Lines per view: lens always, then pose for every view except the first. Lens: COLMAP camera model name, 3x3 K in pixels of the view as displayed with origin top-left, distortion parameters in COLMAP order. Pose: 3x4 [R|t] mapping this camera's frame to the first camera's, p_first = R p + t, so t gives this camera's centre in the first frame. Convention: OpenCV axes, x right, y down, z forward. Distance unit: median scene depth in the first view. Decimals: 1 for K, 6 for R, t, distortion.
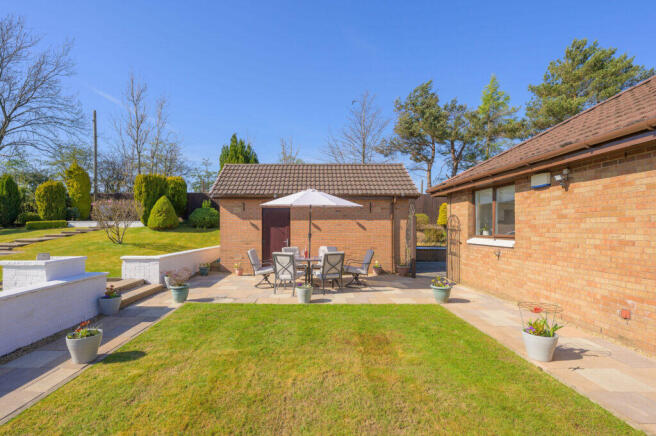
lens RADIAL K [[317.4, 0, 308.3], [0, 317.4, 226.5], [0, 0, 1]] dist [0.001960, 0.000787]
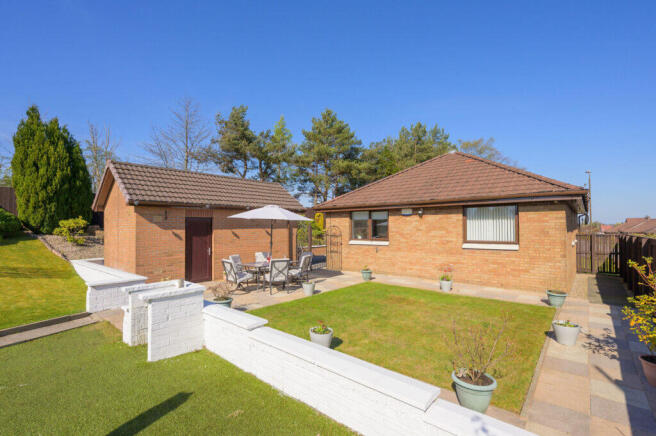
lens RADIAL K [[317.4, 0, 324.5], [0, 317.4, 217.2], [0, 0, 1]] dist [0.001960, 0.000787]
pose [[0.632849, 0.018742, 0.774049, -0.416094], [0.003716, 0.999622, -0.027242, -0.019852], [-0.774267, 0.020117, 0.632540, 0.043074]]
